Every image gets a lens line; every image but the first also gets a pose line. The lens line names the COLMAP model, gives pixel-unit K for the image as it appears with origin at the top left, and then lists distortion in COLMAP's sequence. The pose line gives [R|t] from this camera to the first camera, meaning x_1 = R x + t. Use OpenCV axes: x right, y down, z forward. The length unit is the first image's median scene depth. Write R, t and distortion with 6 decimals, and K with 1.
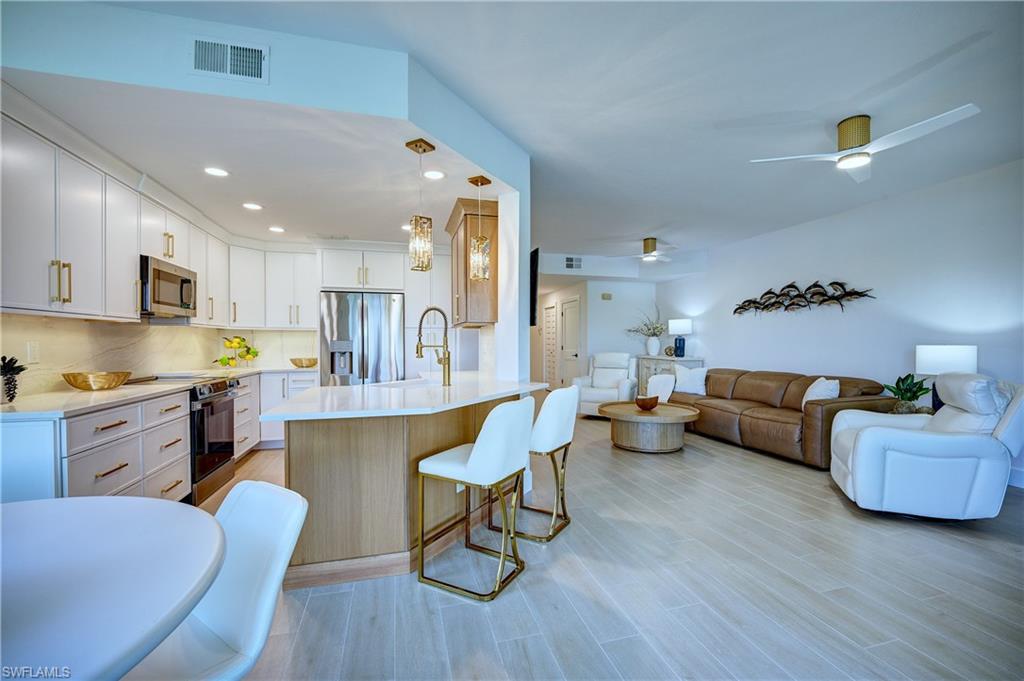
lens RADIAL K [[423.2, 0, 509.7], [0, 423.2, 346.2], [0, 0, 1]] dist [0.000643, -0.004316]
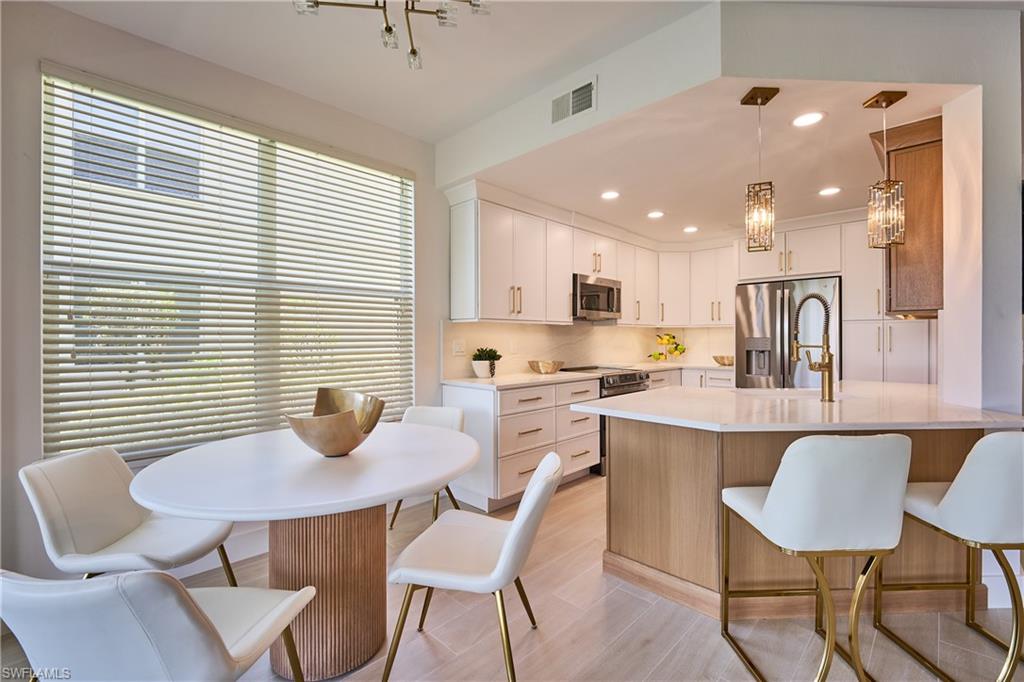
lens RADIAL K [[435.8, 0, 532.6], [0, 435.8, 339.6], [0, 0, 1]] dist [-0.000477, -0.010527]
pose [[0.525265, 0.002756, -0.850934, 0.180476], [-0.007209, 0.999973, -0.001211, -0.006156], [0.850908, 0.006771, 0.525271, 0.146083]]
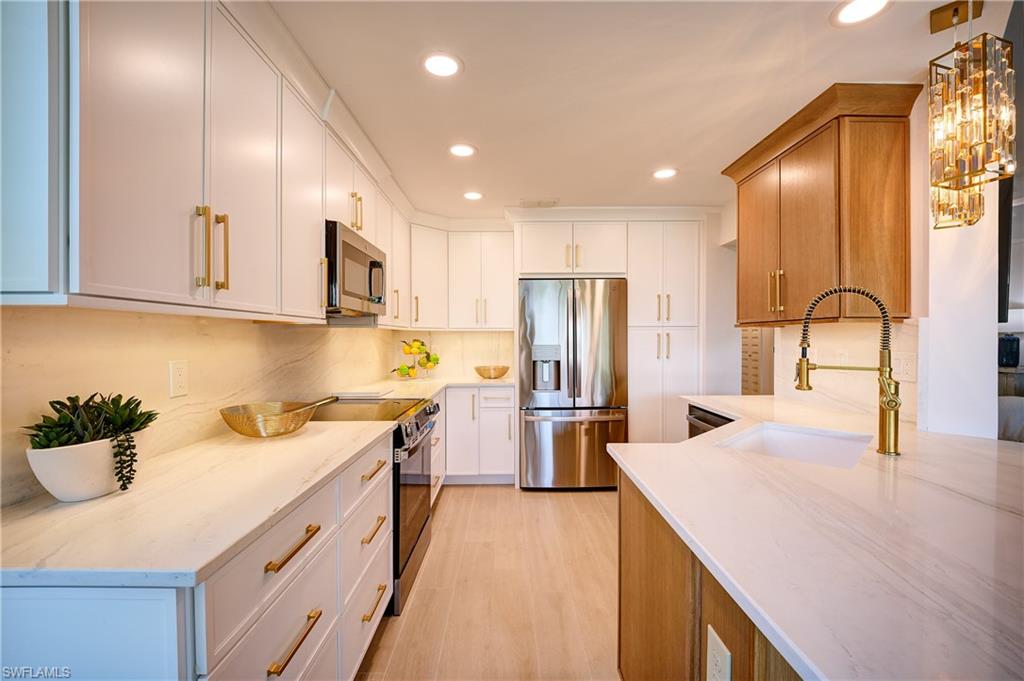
lens RADIAL K [[422.2, 0, 514.9], [0, 422.2, 343.4], [0, 0, 1]] dist [-0.001105, -0.008995]
pose [[0.968578, 0.001962, -0.248704, -0.357489], [-0.001284, 0.999995, 0.002887, -0.024328], [0.248708, -0.002476, 0.968575, 0.367601]]
